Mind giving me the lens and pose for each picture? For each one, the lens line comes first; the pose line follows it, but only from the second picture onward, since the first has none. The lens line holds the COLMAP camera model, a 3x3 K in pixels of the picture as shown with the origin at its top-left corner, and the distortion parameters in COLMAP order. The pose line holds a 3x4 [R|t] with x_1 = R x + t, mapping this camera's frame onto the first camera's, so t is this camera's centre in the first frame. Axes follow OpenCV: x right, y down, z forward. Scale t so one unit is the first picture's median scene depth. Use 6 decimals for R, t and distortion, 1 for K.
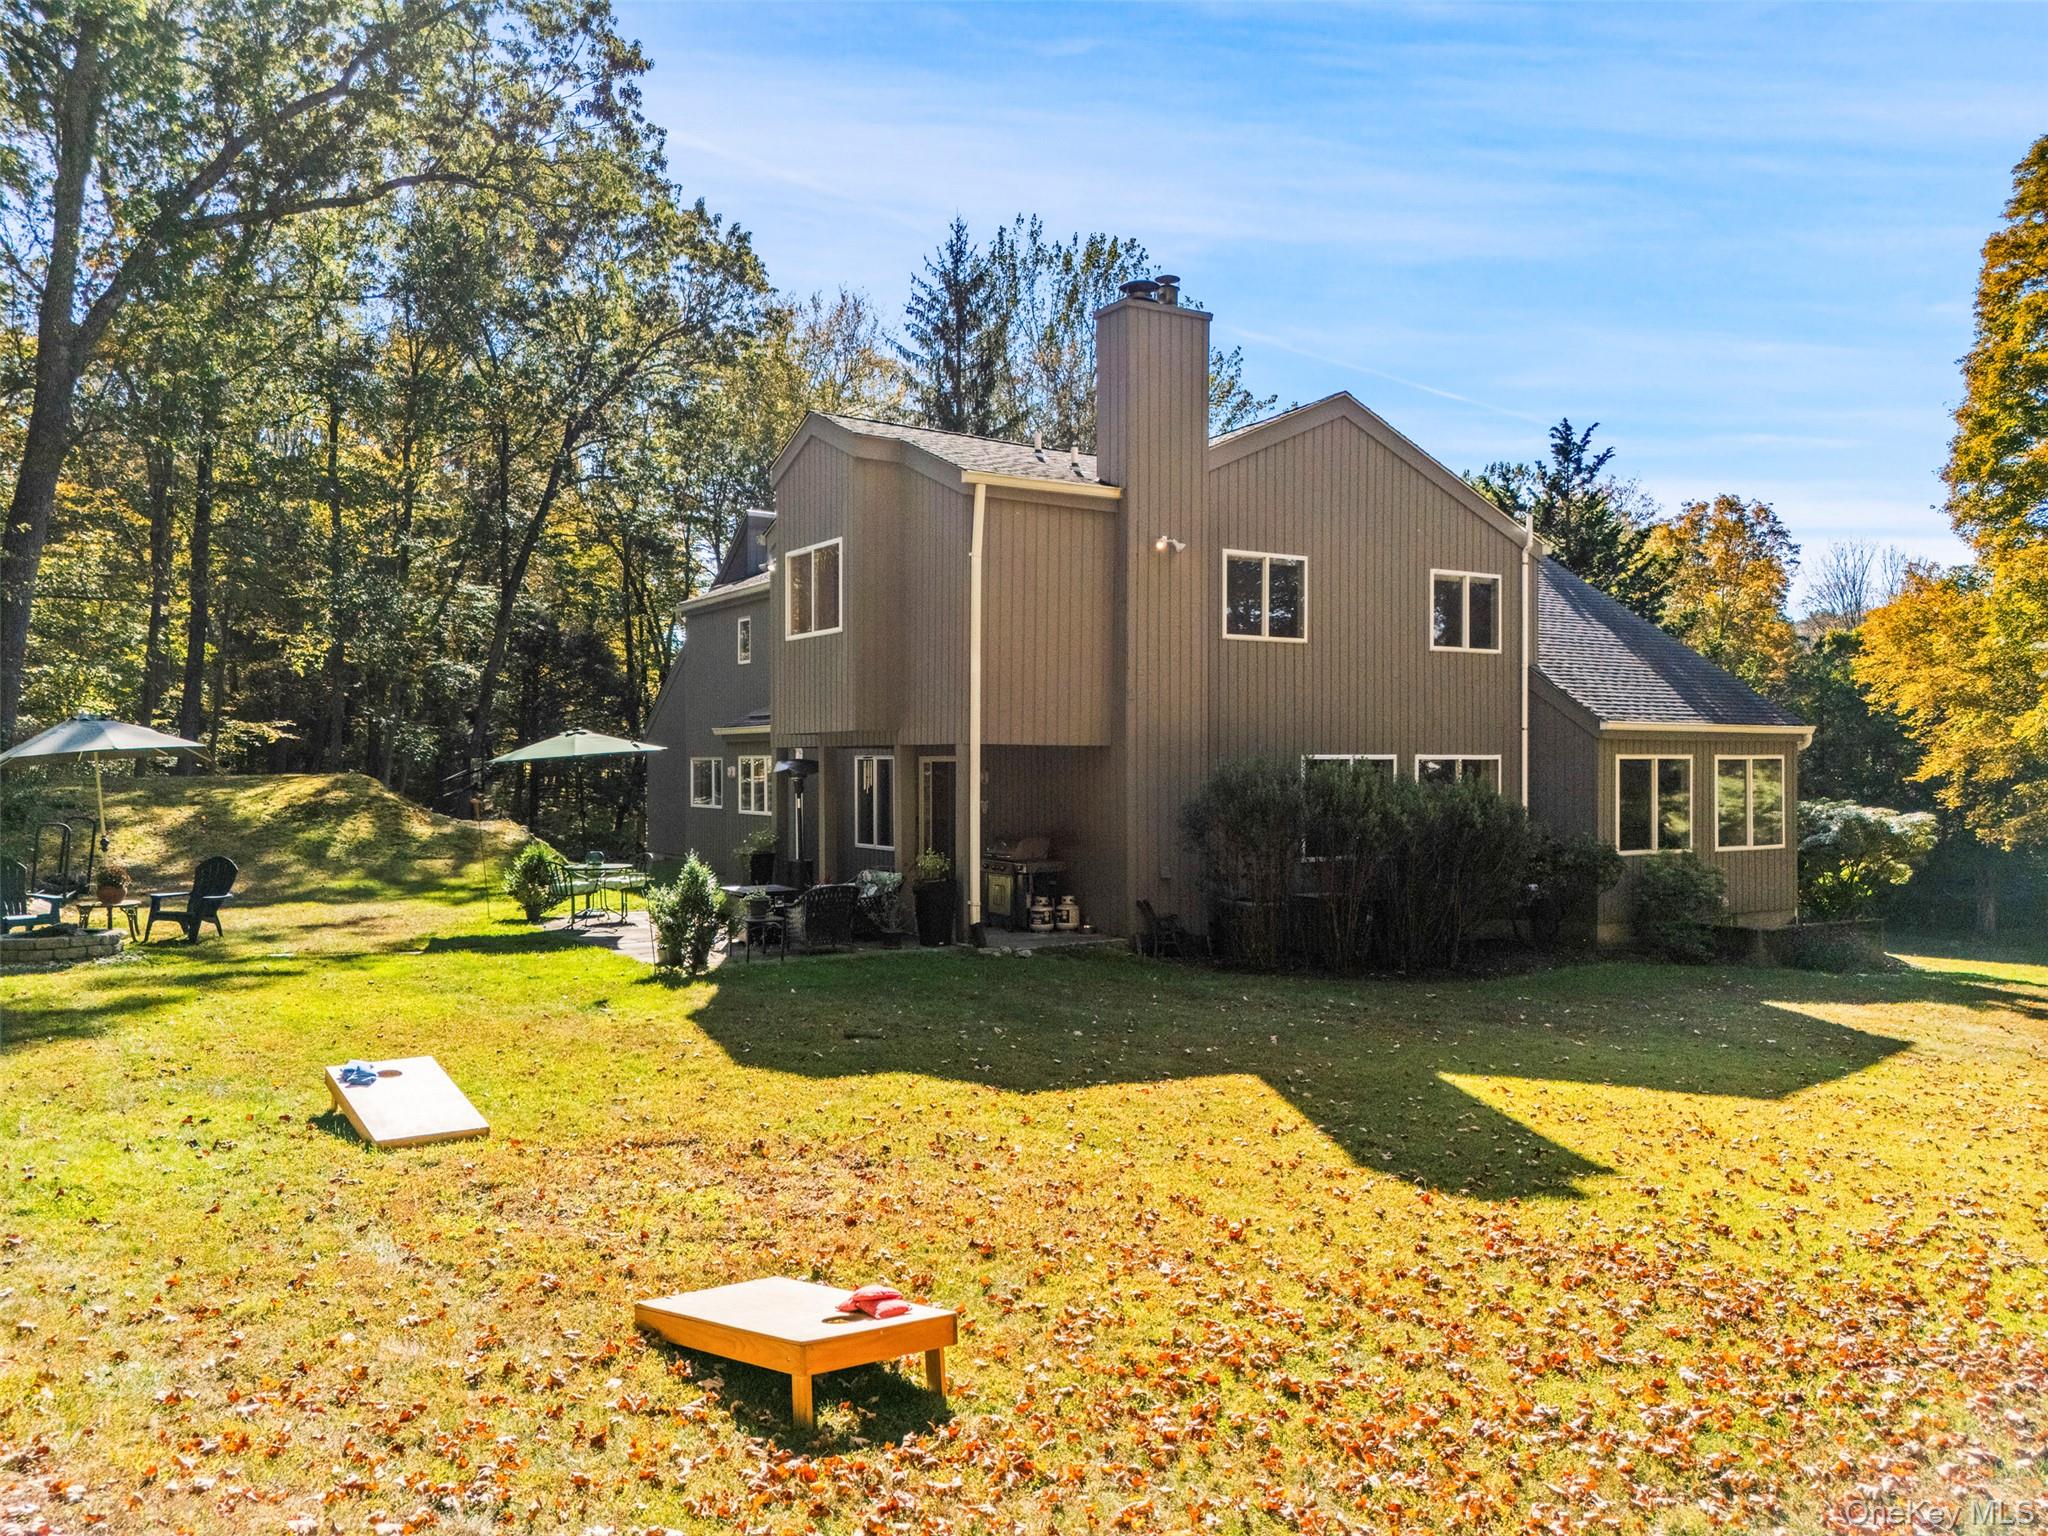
lens RADIAL K [[1485.5, 0, 1024.0], [0, 1485.5, 768.0], [0, 0, 1]] dist [0.090222, -0.092400]
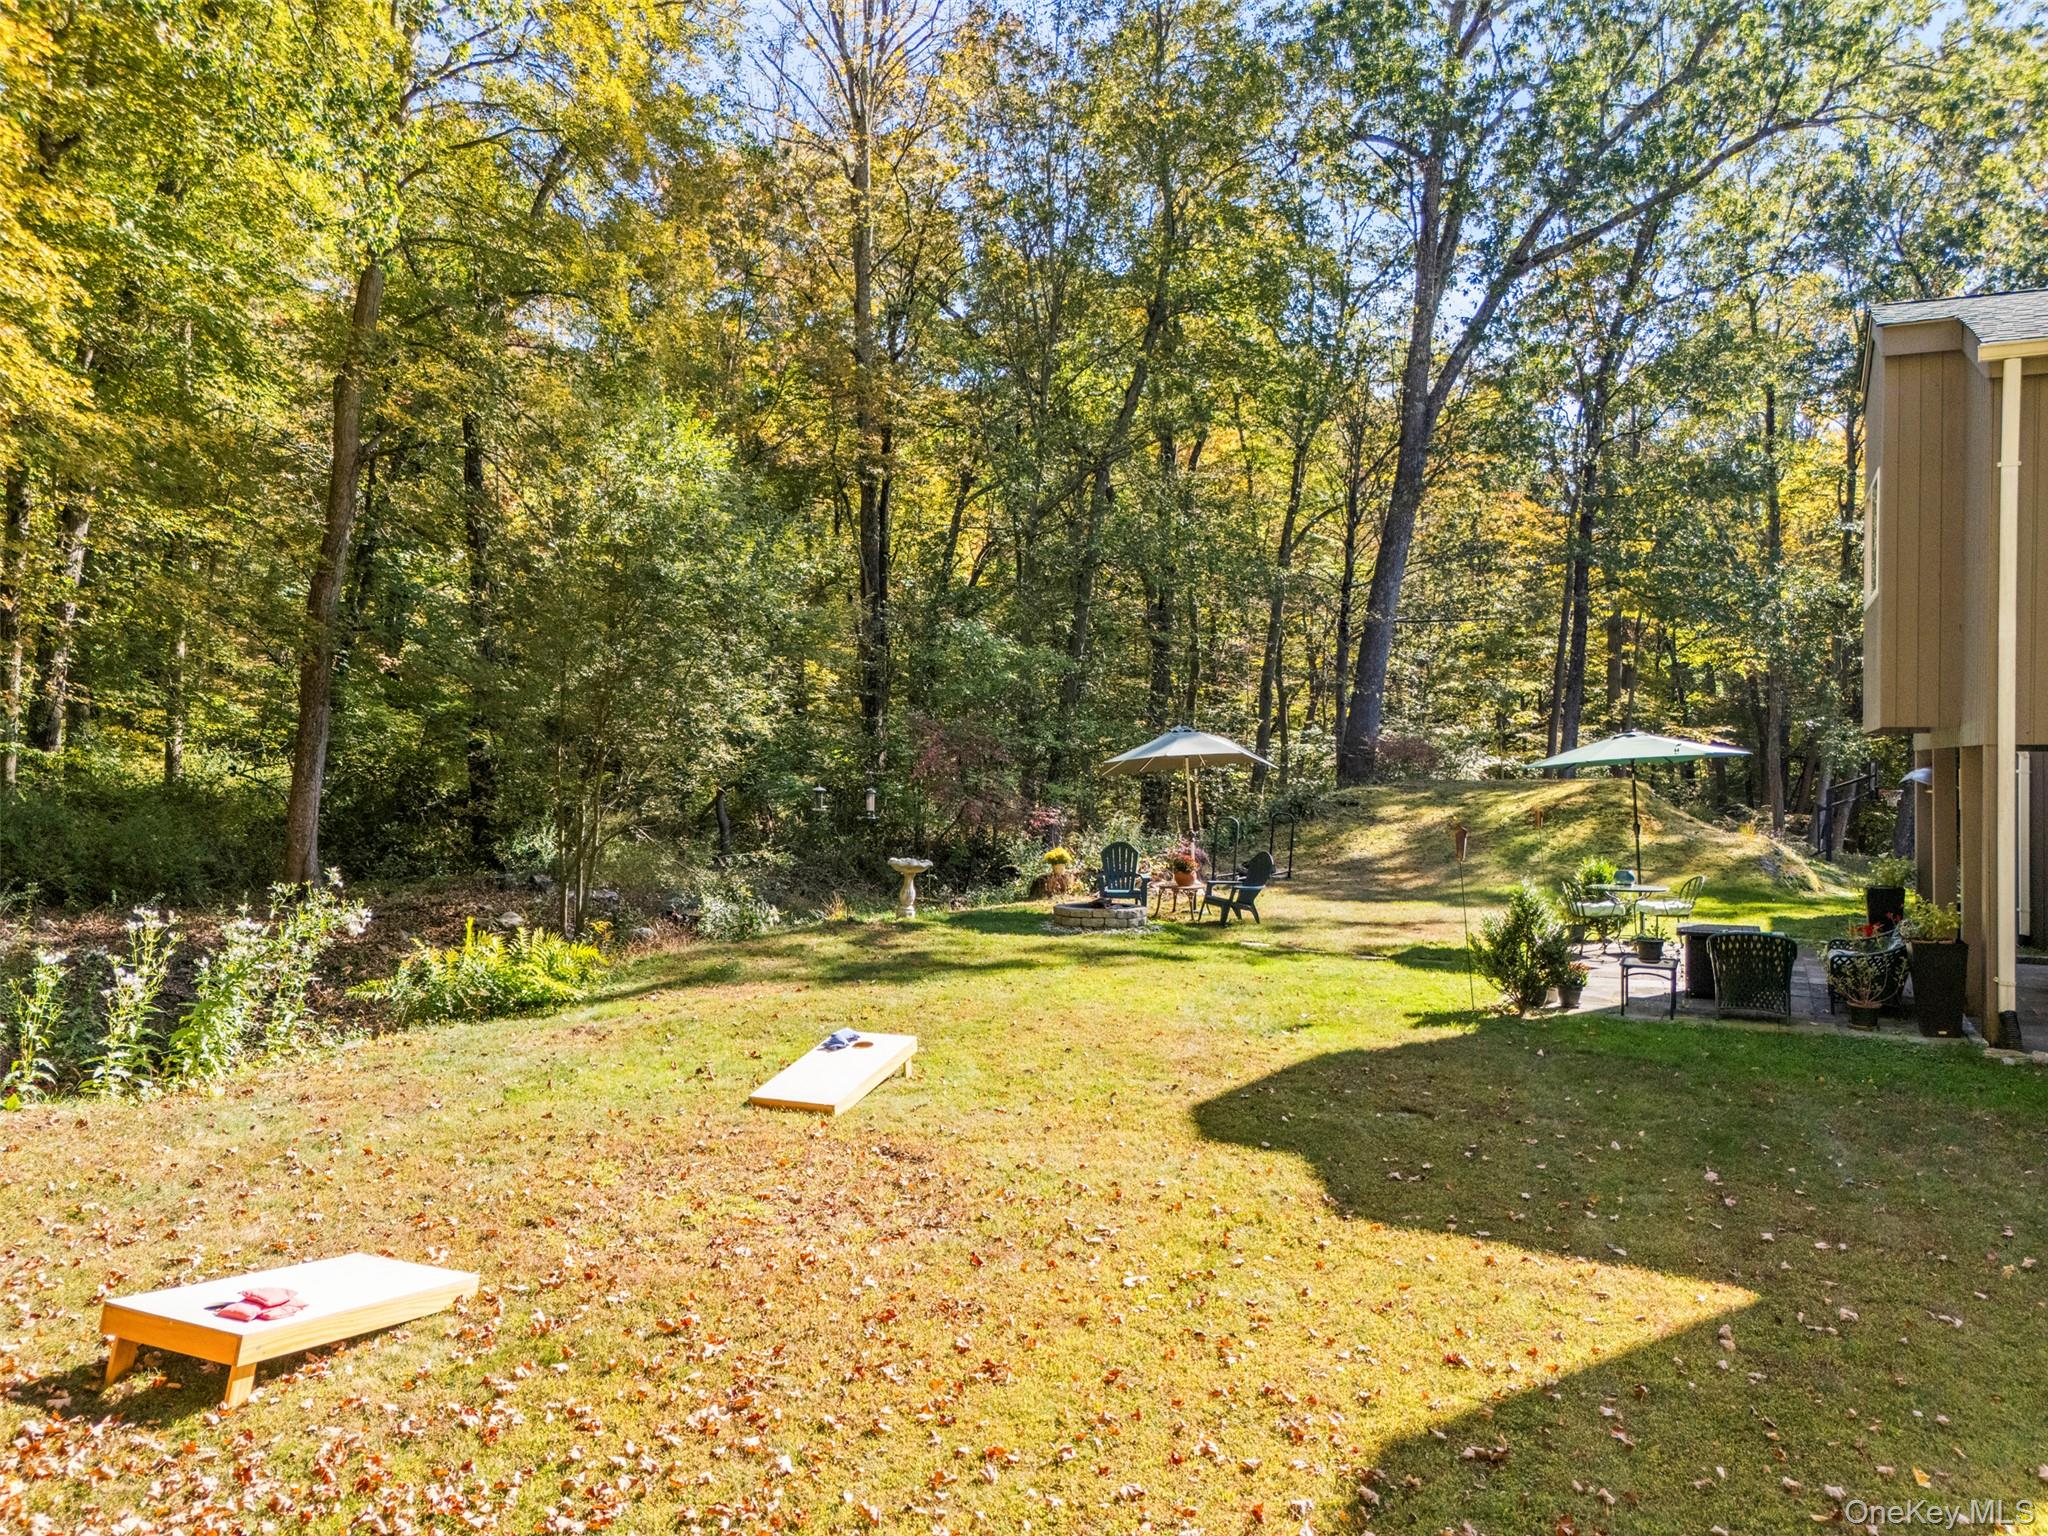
lens RADIAL K [[1485.5, 0, 1024.0], [0, 1485.5, 768.0], [0, 0, 1]] dist [0.090222, -0.092400]
pose [[0.531763, 0.002069, -0.846891, 0.314025], [-0.004746, 0.999989, -0.000538, -0.003424], [0.846880, 0.004305, 0.531767, 0.258895]]
